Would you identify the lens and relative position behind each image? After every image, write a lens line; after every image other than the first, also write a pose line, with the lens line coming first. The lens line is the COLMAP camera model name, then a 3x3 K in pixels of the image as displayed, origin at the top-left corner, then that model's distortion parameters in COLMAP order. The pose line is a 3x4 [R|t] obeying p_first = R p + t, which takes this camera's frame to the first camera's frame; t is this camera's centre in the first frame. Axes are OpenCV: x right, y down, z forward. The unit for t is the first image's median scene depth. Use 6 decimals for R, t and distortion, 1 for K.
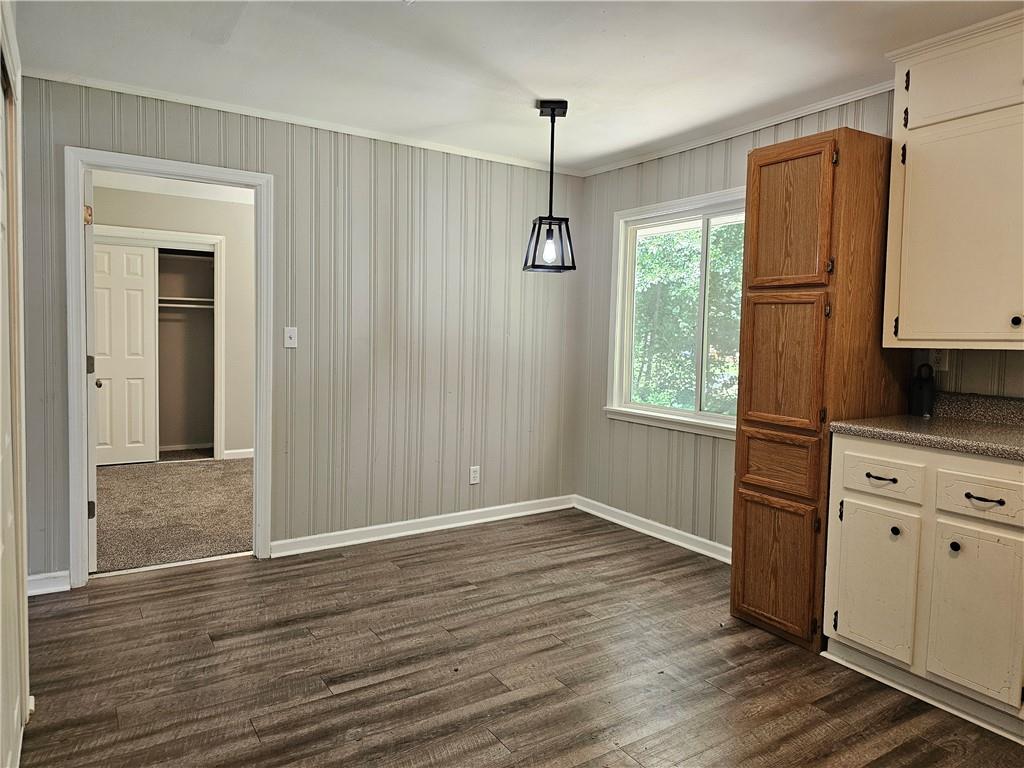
lens RADIAL K [[682.2, 0, 513.2], [0, 682.2, 376.1], [0, 0, 1]] dist [0.063384, -0.065363]
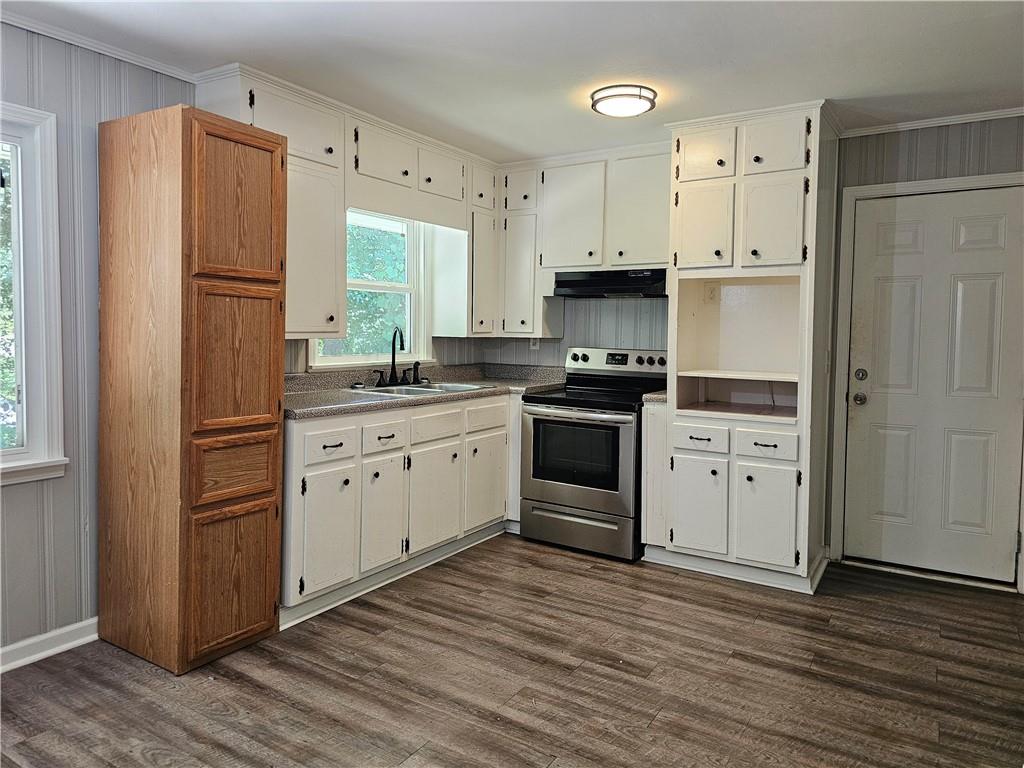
lens RADIAL K [[686.4, 0, 521.8], [0, 686.4, 369.9], [0, 0, 1]] dist [0.061085, -0.063855]
pose [[-0.438739, -0.079904, 0.895055, -0.631113], [0.029832, 0.994195, 0.103377, -0.093511], [-0.898119, 0.072057, -0.433808, 1.082383]]
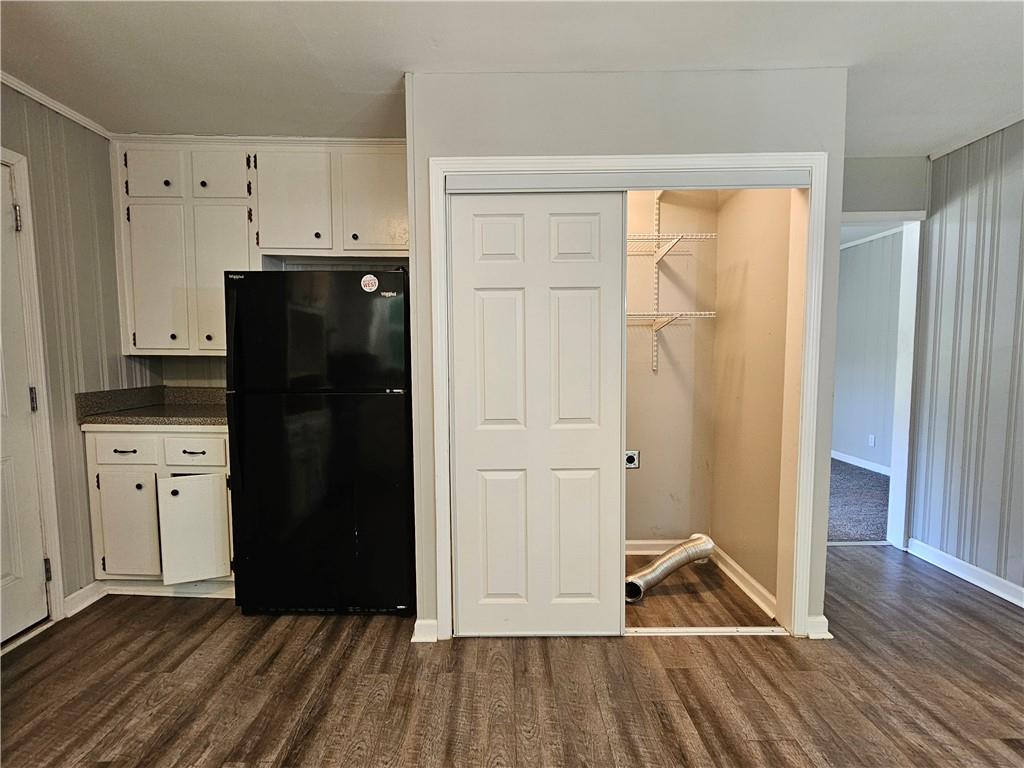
lens RADIAL K [[502.8, 0, 504.9], [0, 502.8, 392.2], [0, 0, 1]] dist [0.001092, 0.000658]
pose [[-0.539489, 0.042254, -0.840932, 0.343316], [-0.056093, 0.994718, 0.085967, -0.029973], [0.840122, 0.093549, -0.534269, 0.796545]]
